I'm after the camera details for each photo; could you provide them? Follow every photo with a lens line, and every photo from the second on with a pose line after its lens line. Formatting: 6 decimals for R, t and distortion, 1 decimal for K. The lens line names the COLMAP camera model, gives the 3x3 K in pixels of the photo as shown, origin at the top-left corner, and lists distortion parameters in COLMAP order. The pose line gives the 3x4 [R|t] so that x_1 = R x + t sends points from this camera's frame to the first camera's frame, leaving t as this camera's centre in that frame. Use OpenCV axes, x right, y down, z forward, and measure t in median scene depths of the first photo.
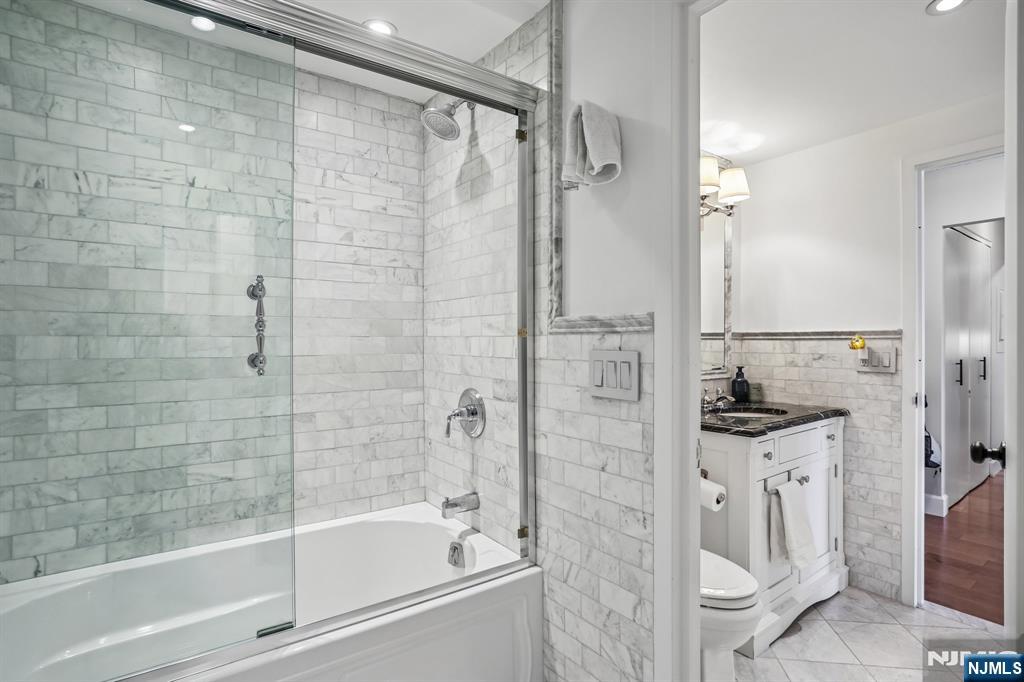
lens RADIAL K [[510.4, 0, 512.8], [0, 510.4, 326.2], [0, 0, 1]] dist [-0.066436, 0.026829]
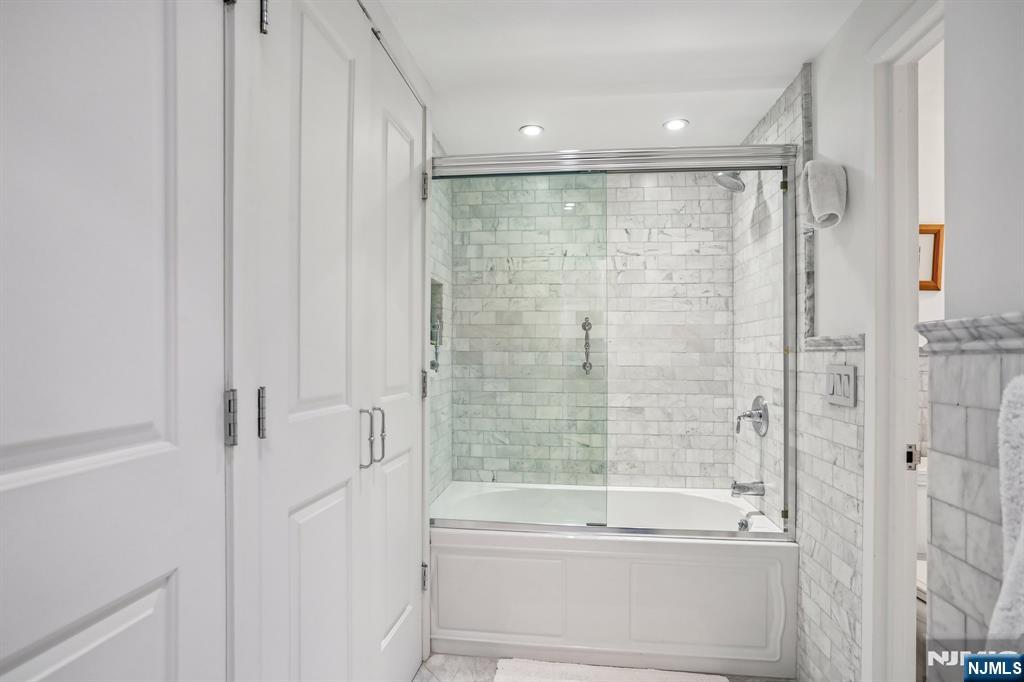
lens RADIAL K [[508.5, 0, 502.4], [0, 508.5, 349.4], [0, 0, 1]] dist [-0.060963, 0.029820]
pose [[0.724584, -0.000997, -0.689186, 0.331644], [0.012005, 0.999865, 0.011175, -0.009723], [0.689082, -0.016371, 0.724498, -0.316297]]
